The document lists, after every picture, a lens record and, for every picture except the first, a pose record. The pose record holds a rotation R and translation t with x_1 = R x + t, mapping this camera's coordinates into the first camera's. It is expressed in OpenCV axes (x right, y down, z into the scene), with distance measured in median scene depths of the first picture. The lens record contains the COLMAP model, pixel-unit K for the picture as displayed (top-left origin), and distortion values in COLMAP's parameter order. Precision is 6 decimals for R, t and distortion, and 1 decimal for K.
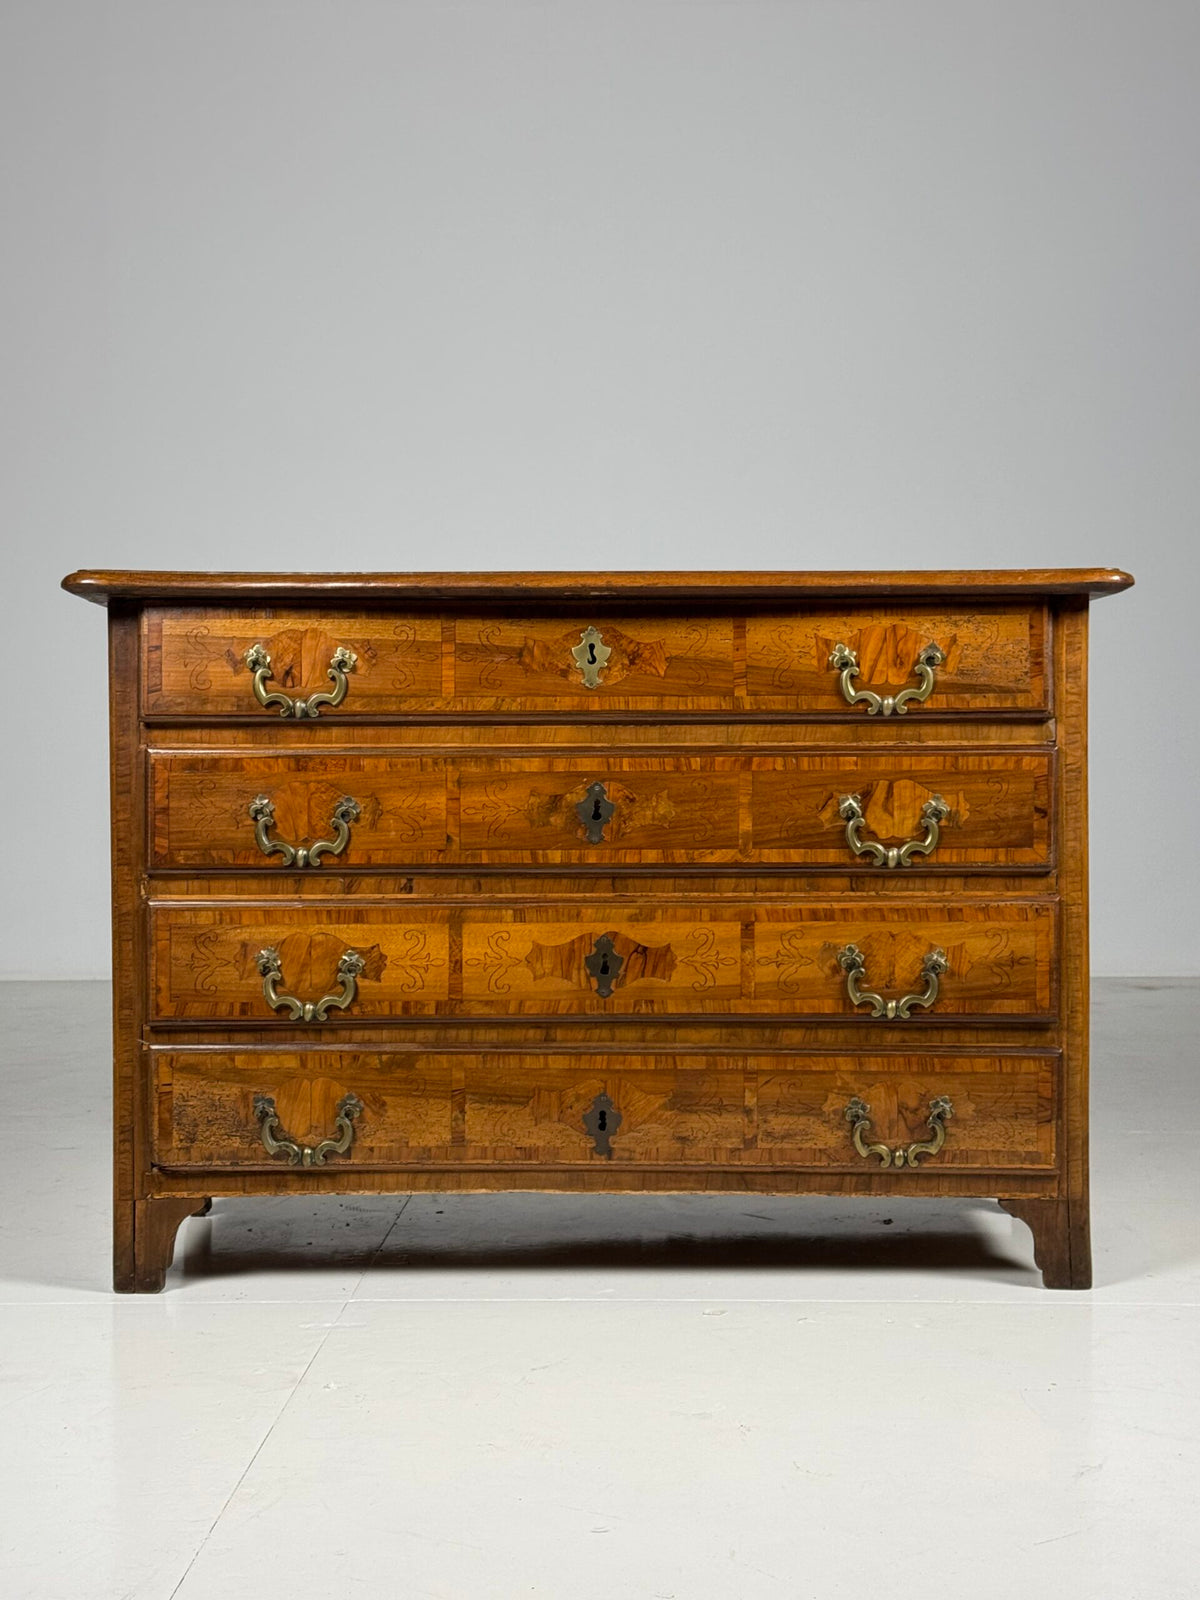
lens RADIAL K [[2250.5, 0, 620.6], [0, 2250.5, 792.8], [0, 0, 1]] dist [0.133435, 0.000000]
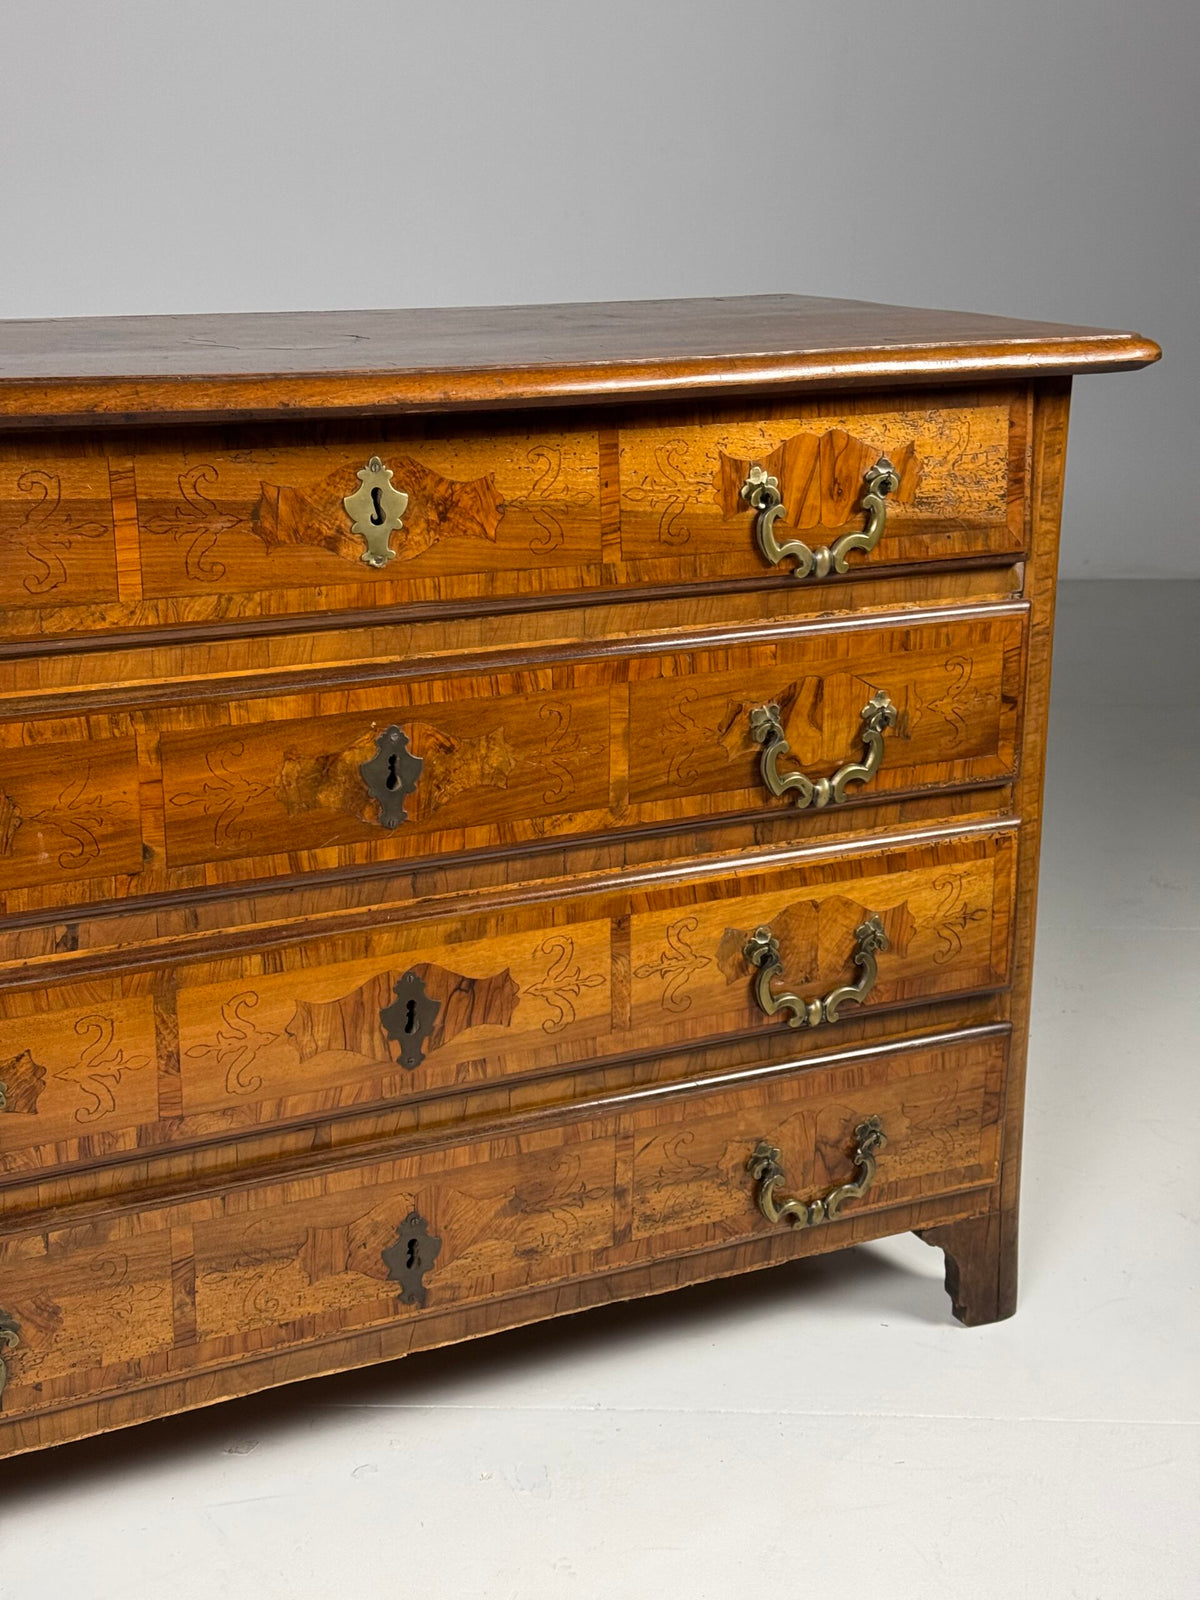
lens RADIAL K [[2250.5, 0, 611.2], [0, 2250.5, 794.8], [0, 0, 1]] dist [0.133435, 0.000000]
pose [[0.882284, -0.122432, 0.454517, -0.228008], [0.000848, 0.965995, 0.258560, -0.138408], [-0.470717, -0.227737, 0.852385, 0.470769]]
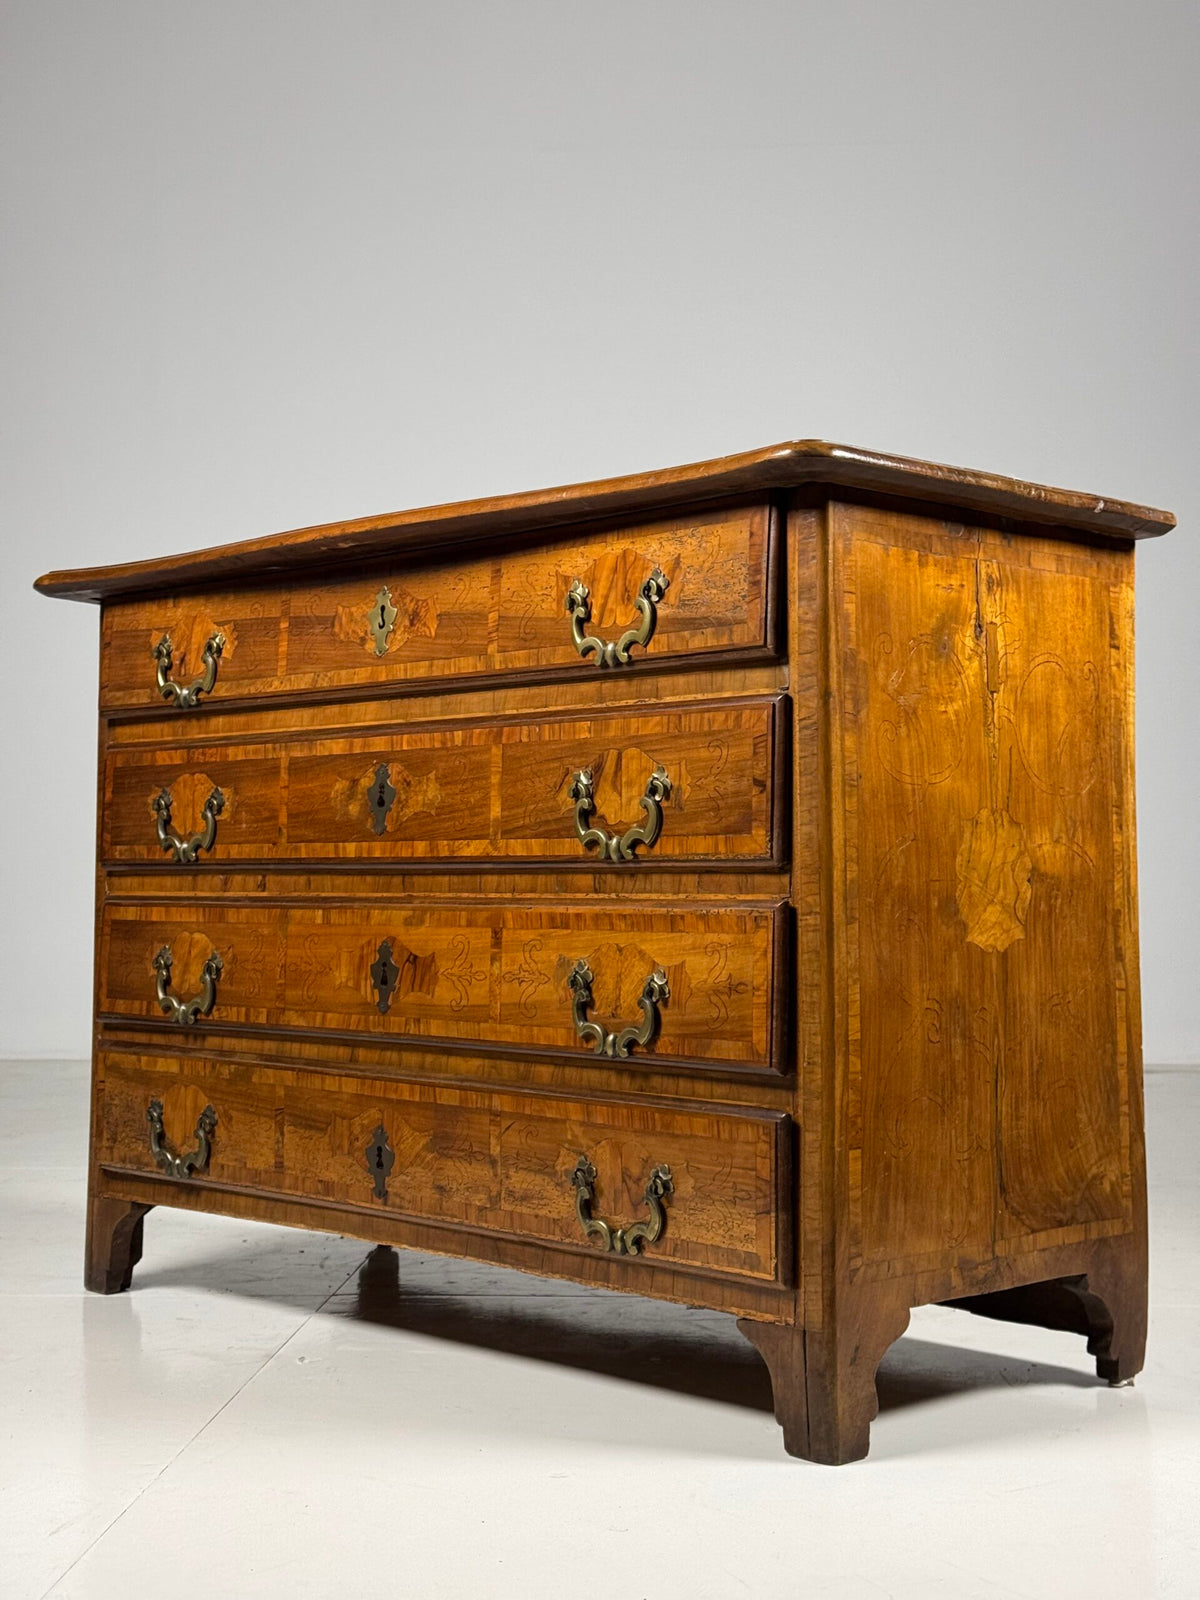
lens RADIAL K [[2250.5, 0, 585.7], [0, 2250.5, 775.2], [0, 0, 1]] dist [0.133435, 0.000000]
pose [[0.706867, -0.027818, -0.706799, 0.657951], [-0.016421, 0.998312, -0.055714, 0.046813], [0.707156, 0.050989, 0.705217, 0.442504]]
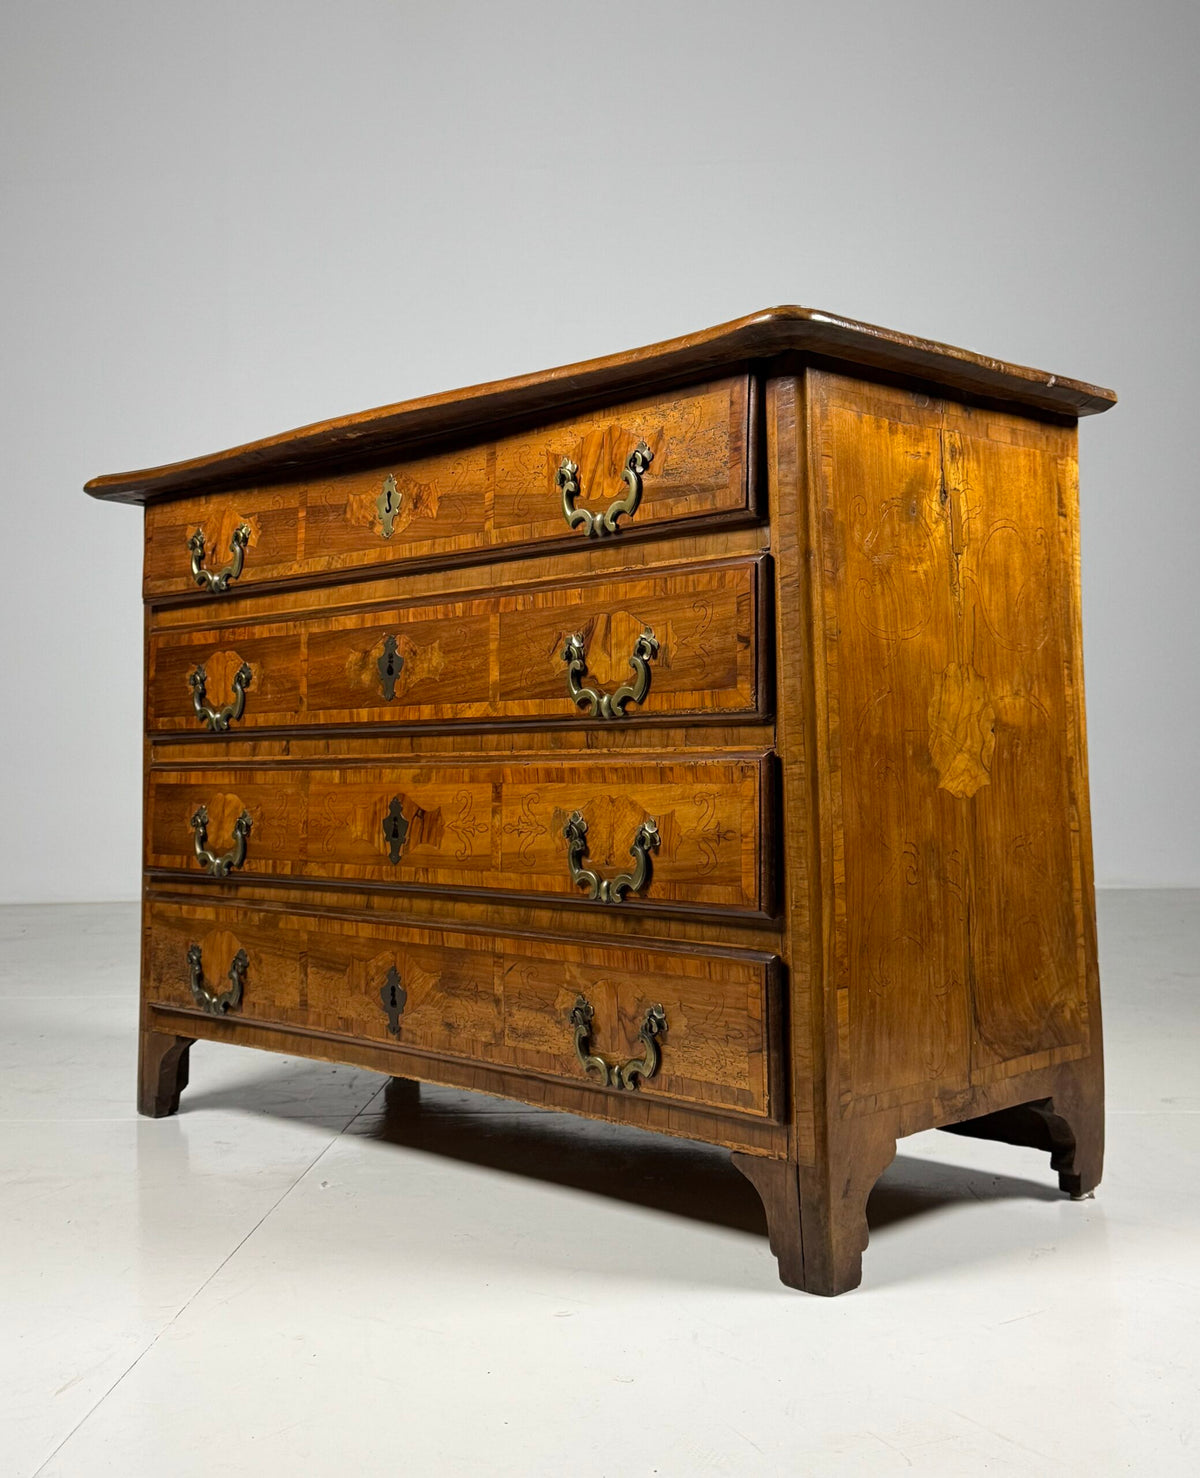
lens RADIAL K [[1669.9, 0, 585.9], [0, 1669.9, 667.1], [0, 0, 1]] dist [0.146522, 0.000000]
pose [[0.712167, -0.043427, -0.700666, 0.541941], [0.000528, 0.998118, -0.061326, 0.051957], [0.702010, 0.043305, 0.710849, 0.555445]]
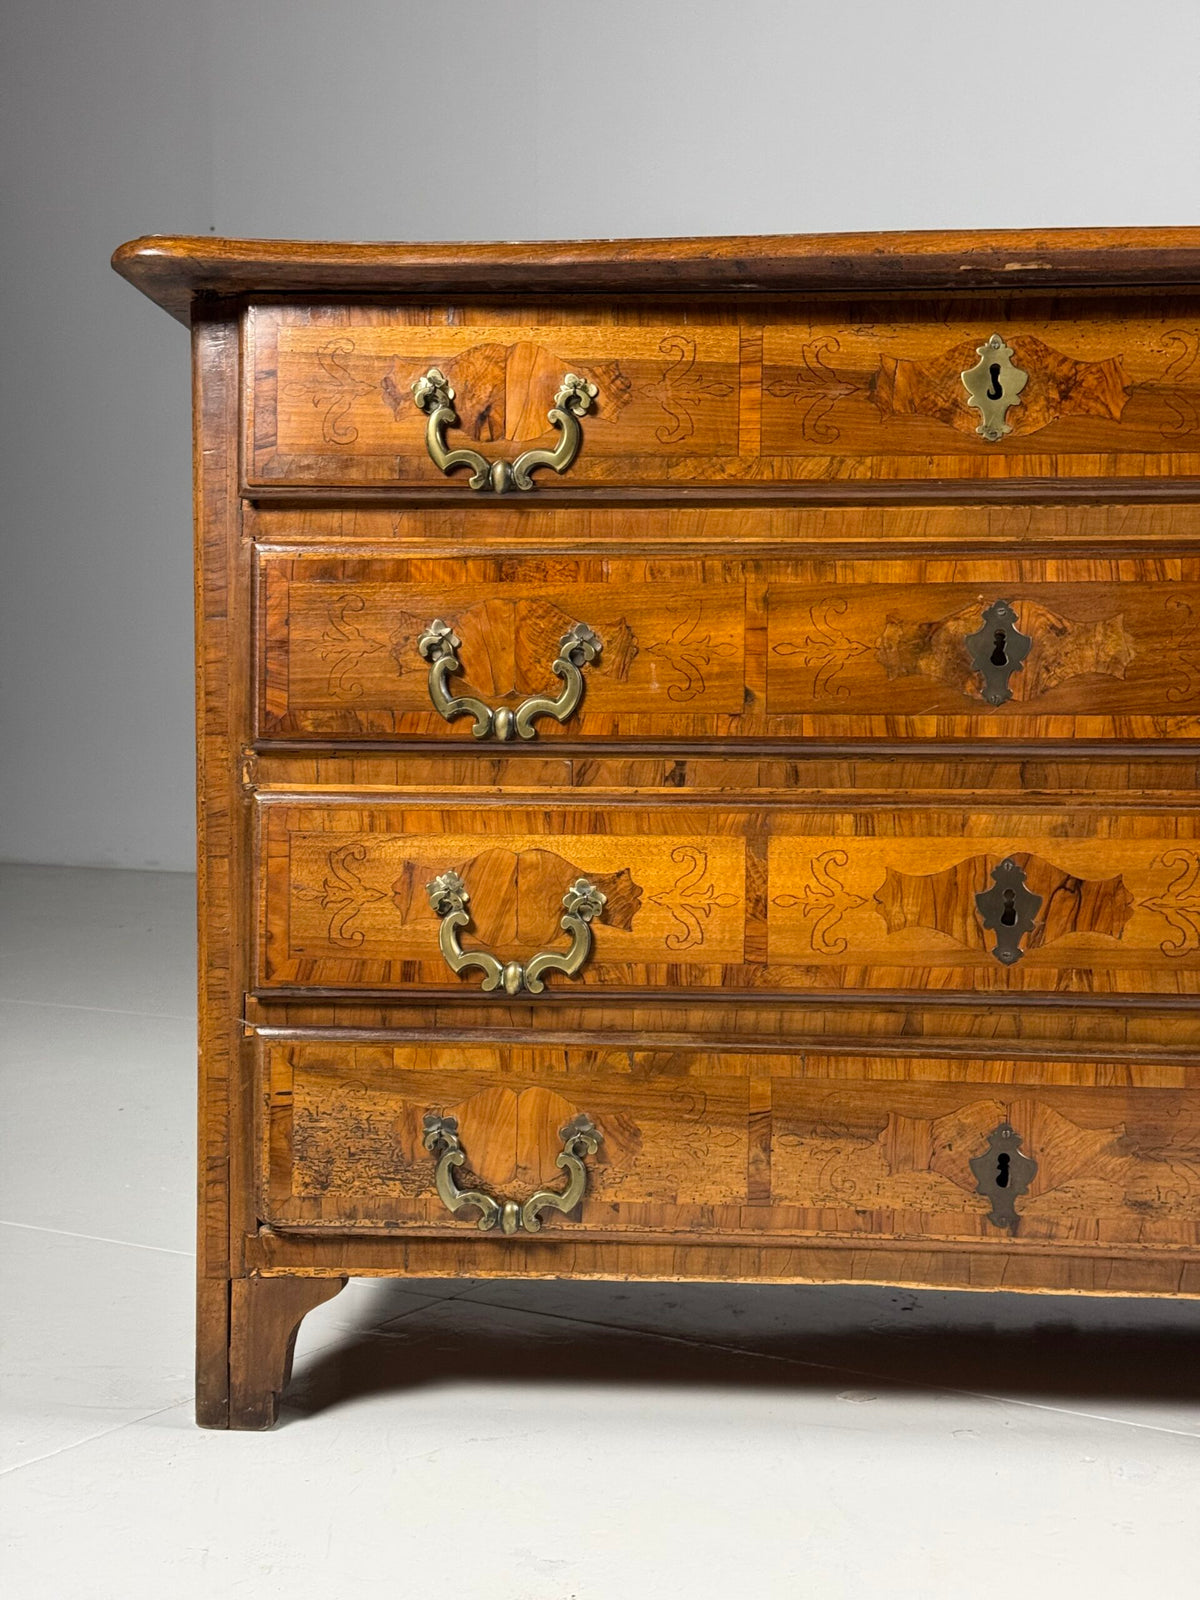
lens RADIAL K [[2250.5, 0, 605.6], [0, 2250.5, 790.0], [0, 0, 1]] dist [0.133435, 0.000000]
pose [[0.998170, 0.010412, -0.059574, -0.078042], [-0.009152, 0.999730, 0.021382, 0.033214], [0.059781, -0.020797, 0.997995, 0.399115]]
